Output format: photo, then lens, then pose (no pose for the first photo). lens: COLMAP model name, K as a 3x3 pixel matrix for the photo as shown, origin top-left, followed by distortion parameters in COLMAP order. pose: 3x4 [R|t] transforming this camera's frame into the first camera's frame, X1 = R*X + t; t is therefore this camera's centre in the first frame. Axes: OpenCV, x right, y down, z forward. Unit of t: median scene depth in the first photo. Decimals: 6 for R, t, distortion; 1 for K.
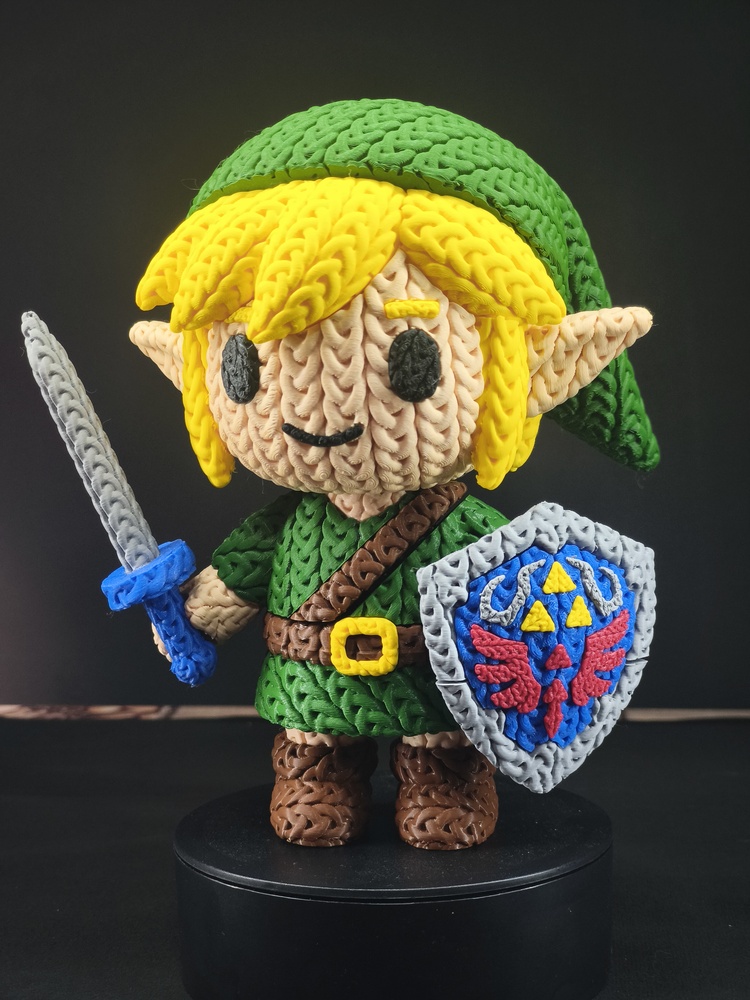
lens RADIAL K [[1479.6, 0, 375.0], [0, 1479.6, 500.0], [0, 0, 1]] dist [-0.000131, 0.030256]
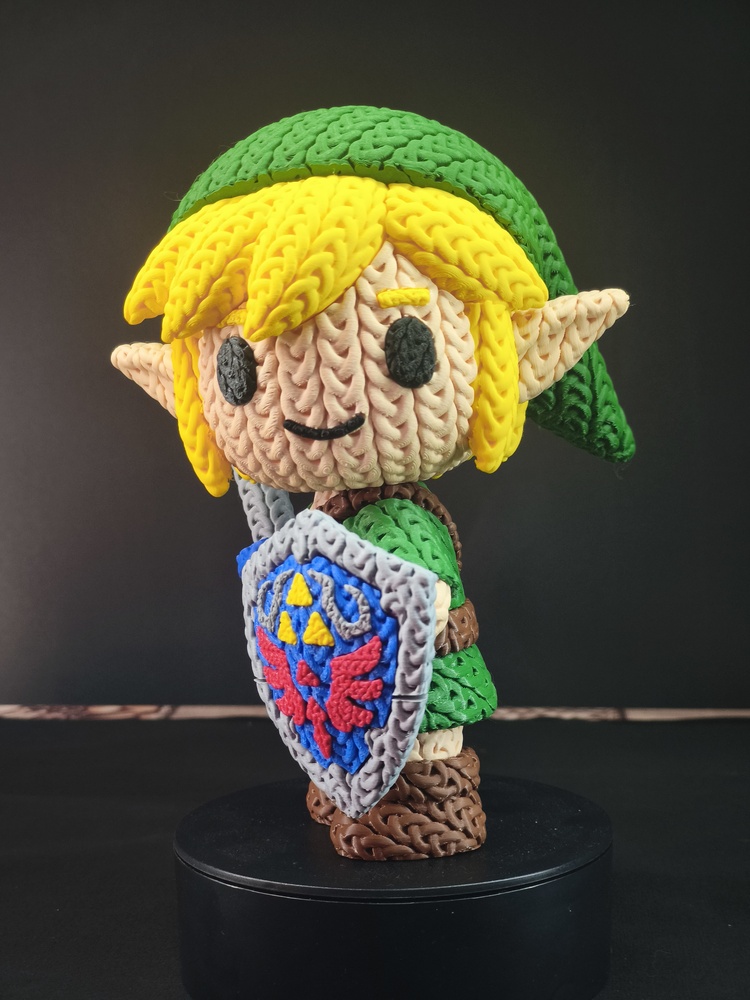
lens RADIAL K [[1479.6, 0, 375.0], [0, 1479.6, 500.0], [0, 0, 1]] dist [-0.000131, 0.030256]
pose [[0.994003, -0.076929, 0.077714, -0.083212], [0.082790, 0.993722, -0.075245, 0.083499], [-0.071438, 0.081227, 0.994132, -0.003150]]
